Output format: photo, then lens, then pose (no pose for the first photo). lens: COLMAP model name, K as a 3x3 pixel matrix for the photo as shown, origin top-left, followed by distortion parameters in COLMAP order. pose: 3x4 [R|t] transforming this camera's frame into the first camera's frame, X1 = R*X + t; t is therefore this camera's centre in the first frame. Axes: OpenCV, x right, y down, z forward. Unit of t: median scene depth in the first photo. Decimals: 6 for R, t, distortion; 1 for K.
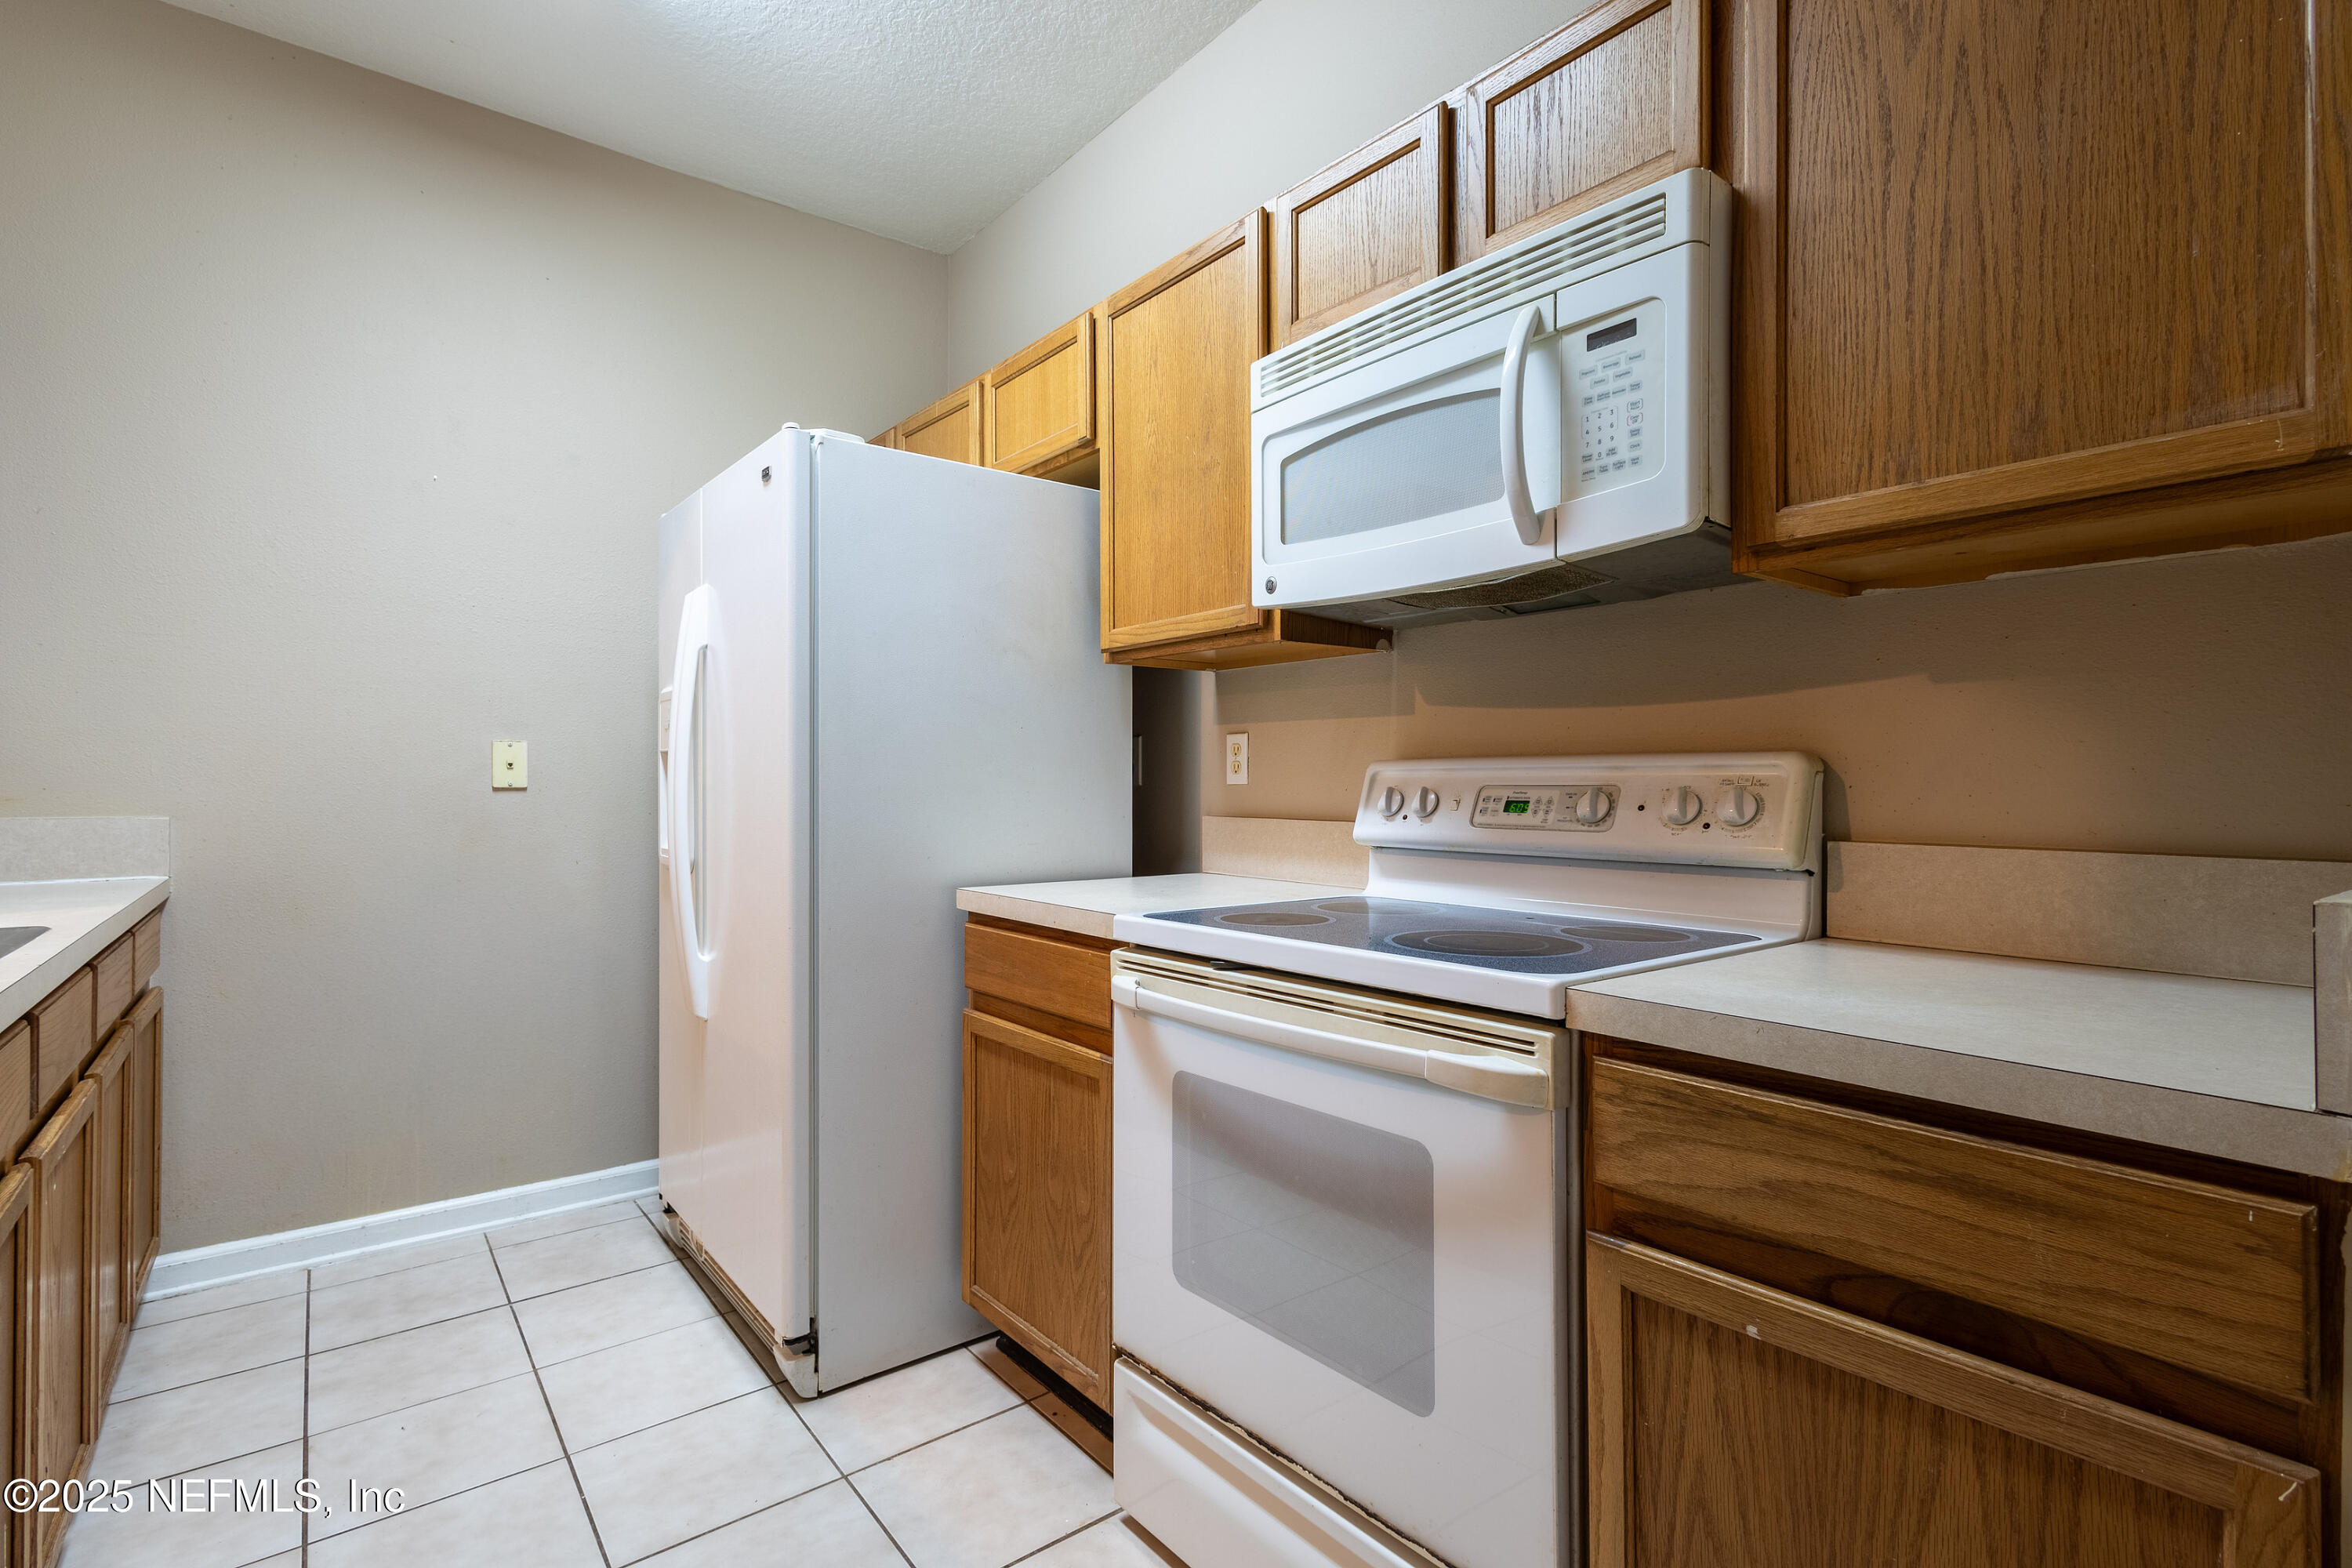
lens RADIAL K [[1080.8, 0, 1199.9], [0, 1080.8, 784.0], [0, 0, 1]] dist [0.004771, -0.002419]
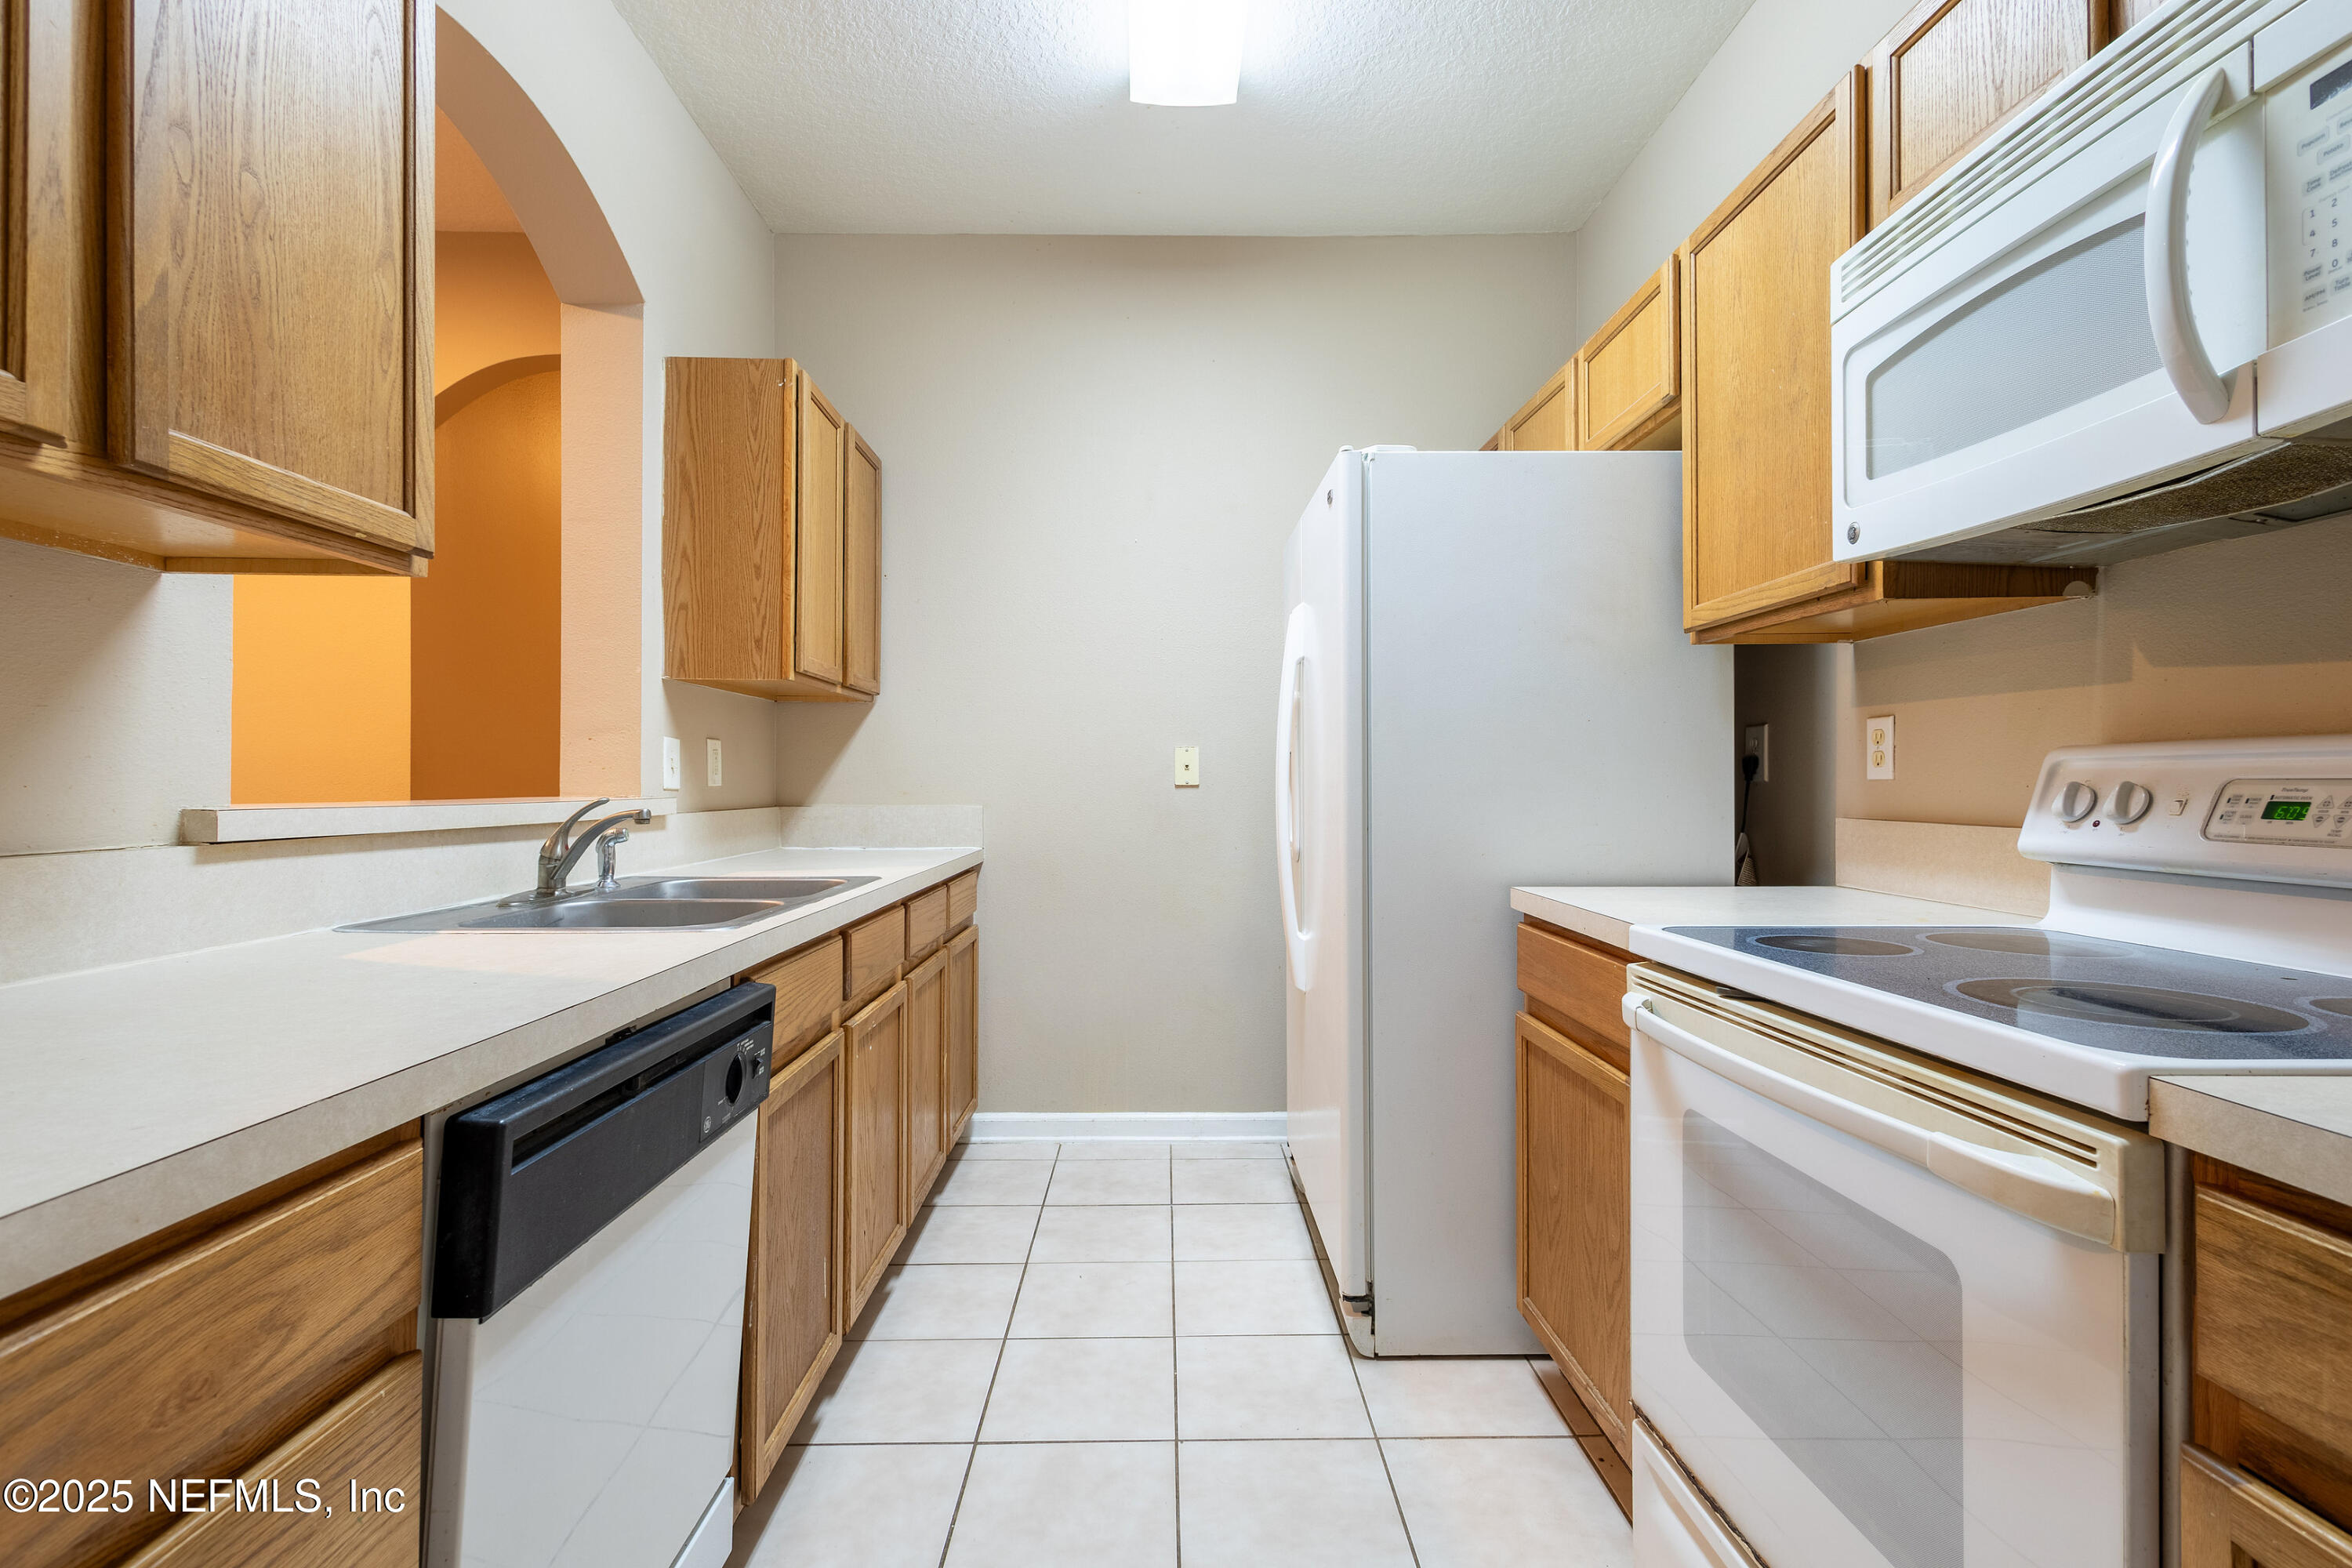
lens RADIAL K [[1080.8, 0, 1183.9], [0, 1080.8, 783.0], [0, 0, 1]] dist [0.004771, -0.002419]
pose [[0.787315, -0.002477, -0.616546, 0.159013], [0.003278, 0.999995, 0.000169, 0.001072], [0.616542, -0.002154, 0.787319, 0.051152]]
